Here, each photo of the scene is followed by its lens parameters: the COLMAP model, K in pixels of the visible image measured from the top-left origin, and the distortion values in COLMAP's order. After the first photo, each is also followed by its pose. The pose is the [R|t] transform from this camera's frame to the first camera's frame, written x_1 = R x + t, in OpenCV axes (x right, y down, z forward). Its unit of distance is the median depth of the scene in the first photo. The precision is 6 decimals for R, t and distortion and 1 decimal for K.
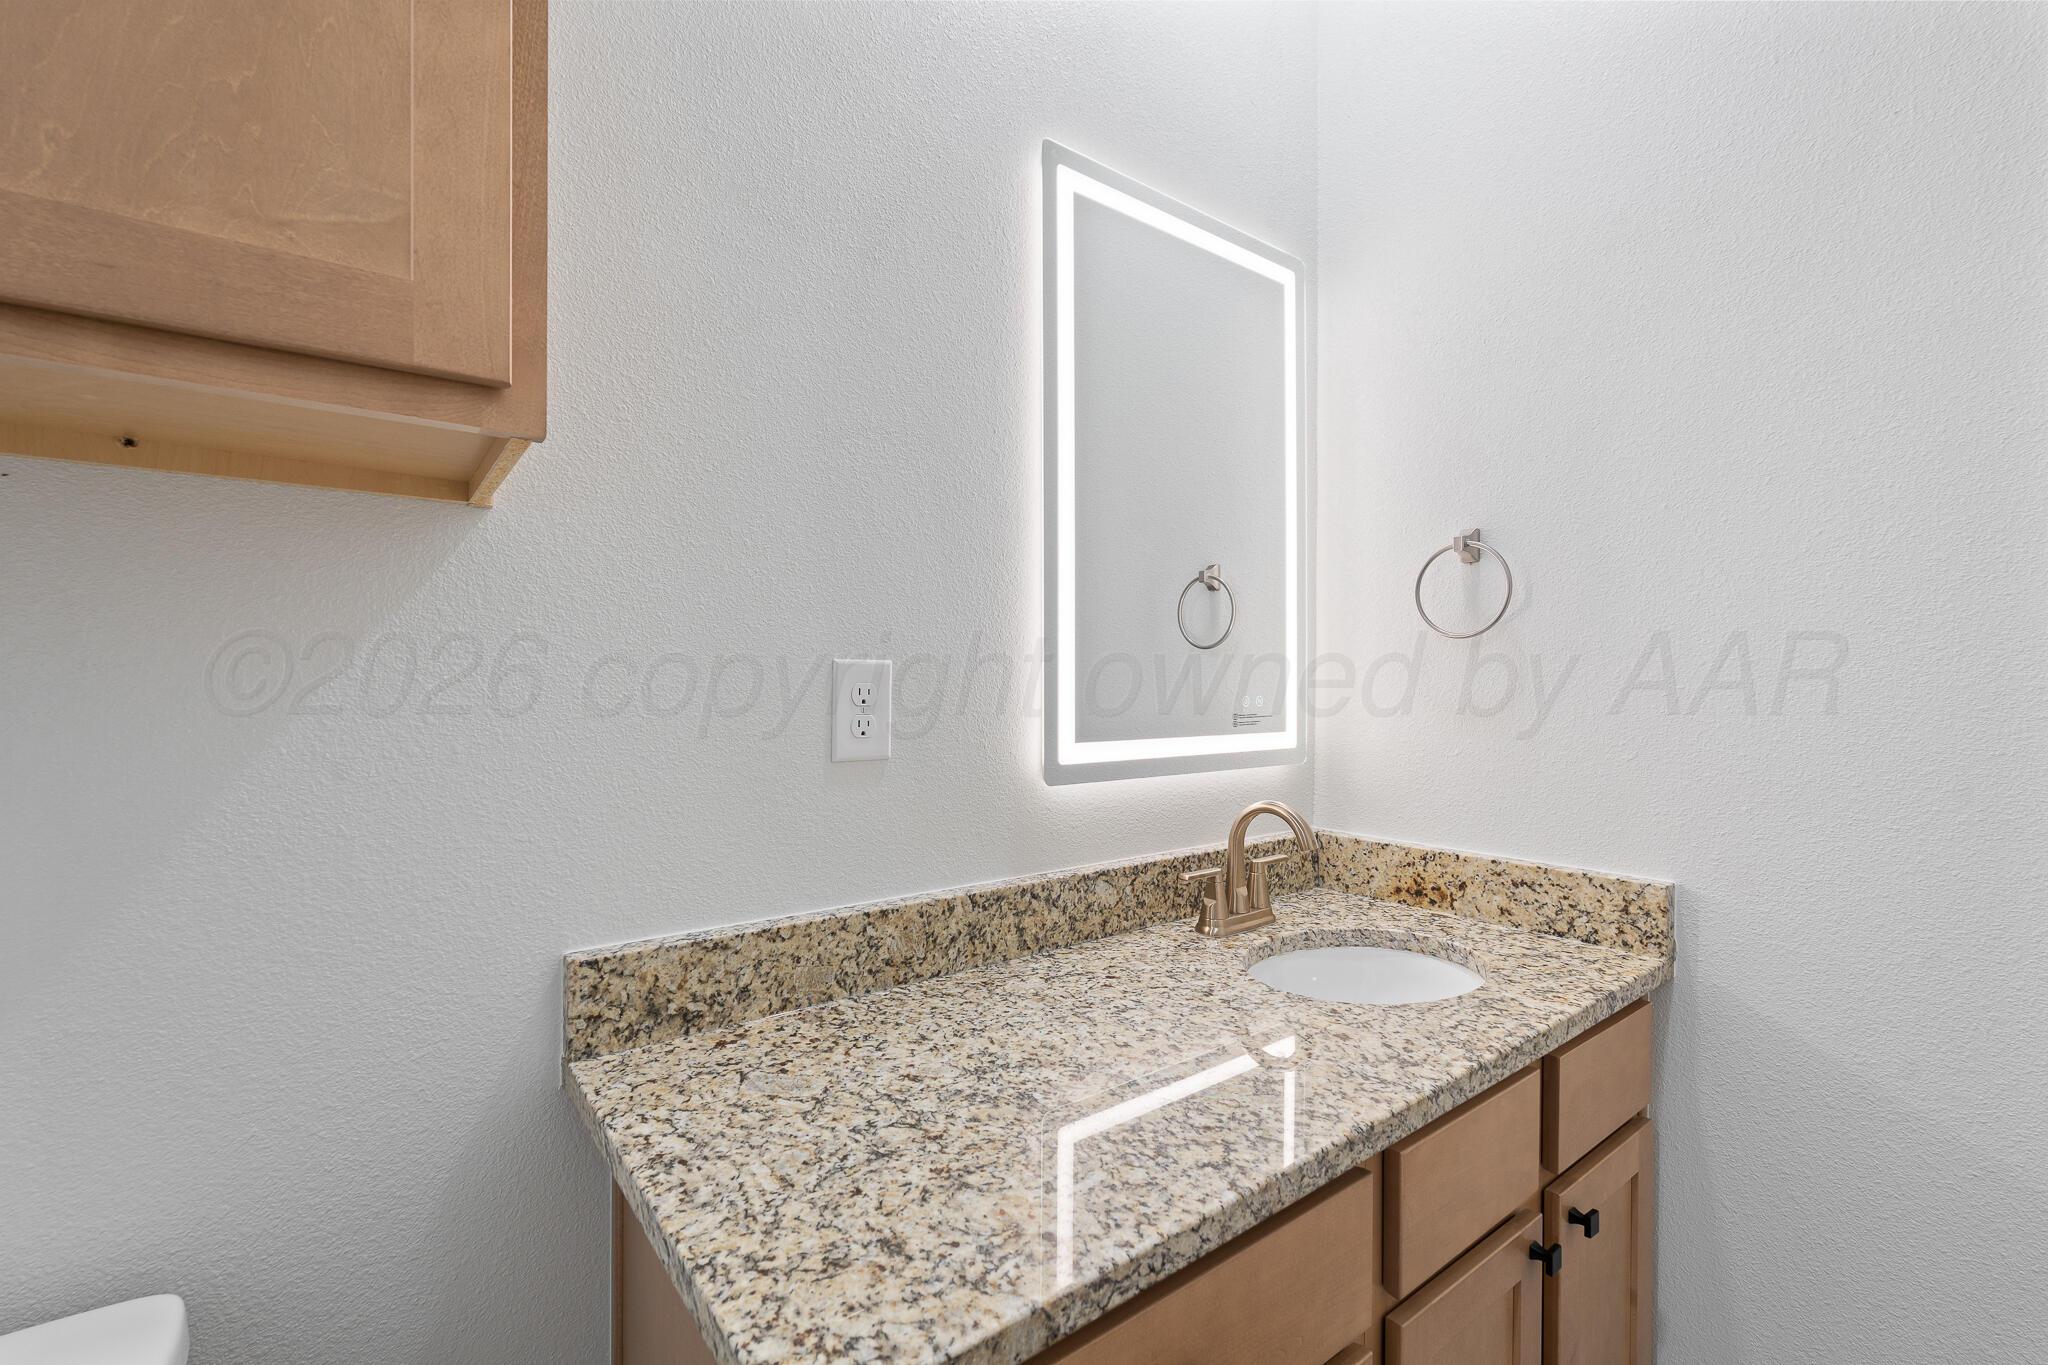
lens RADIAL K [[899.1, 0, 1023.2], [0, 899.1, 687.1], [0, 0, 1]] dist [-0.000582, 0.000257]
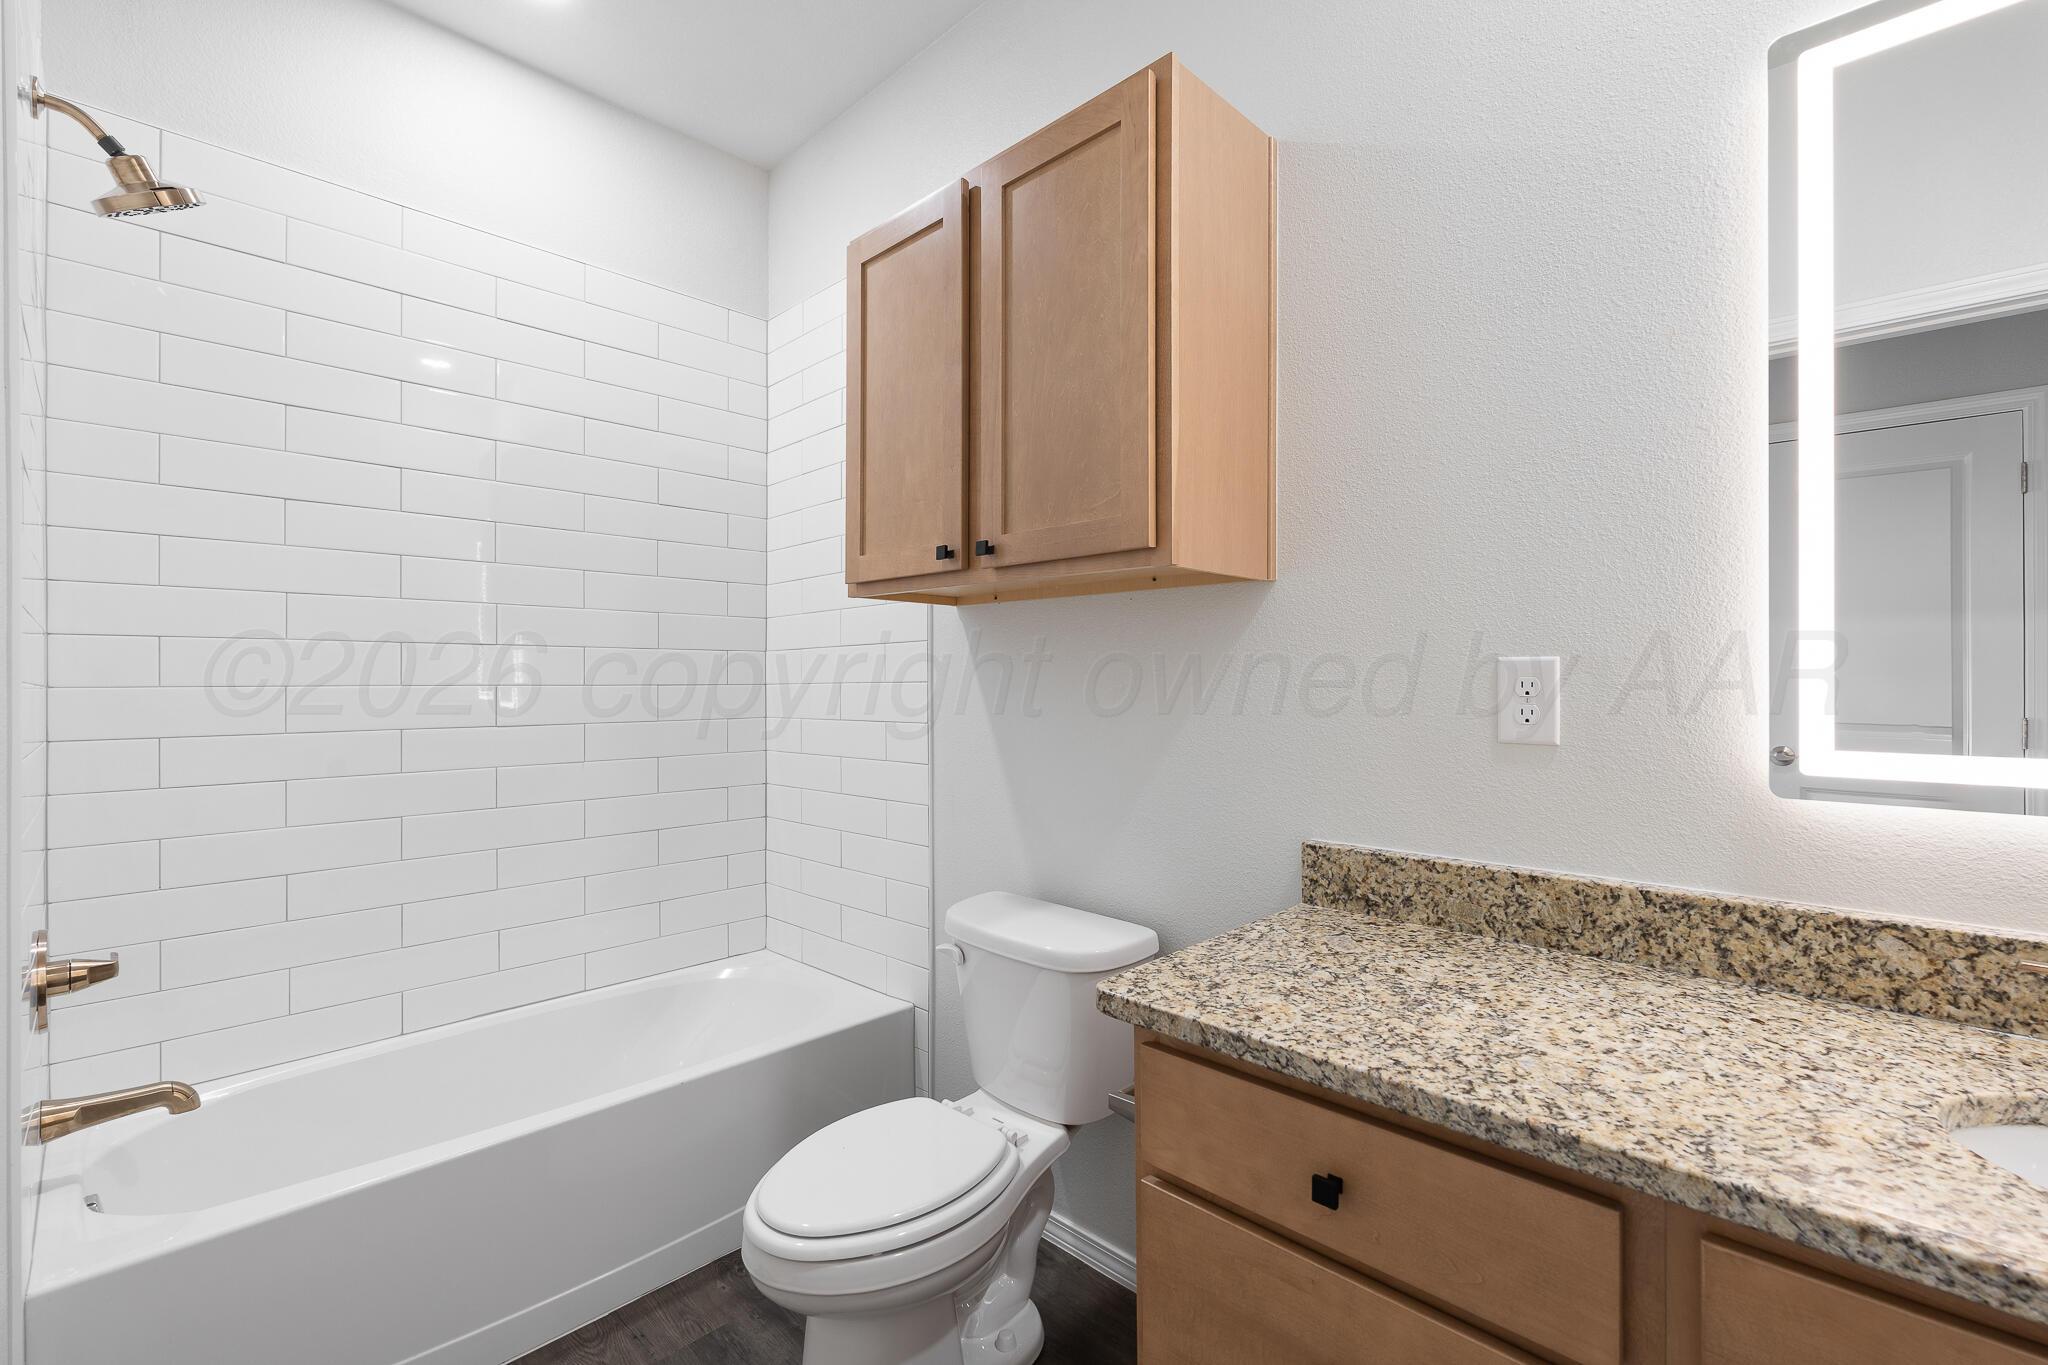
lens RADIAL K [[899.1, 0, 1022.2], [0, 899.1, 679.6], [0, 0, 1]] dist [-0.000582, 0.000257]
pose [[0.134386, -0.001321, -0.990928, 0.959283], [-0.003190, 0.999993, -0.001766, 0.003223], [0.990924, 0.003398, 0.134381, 0.218461]]
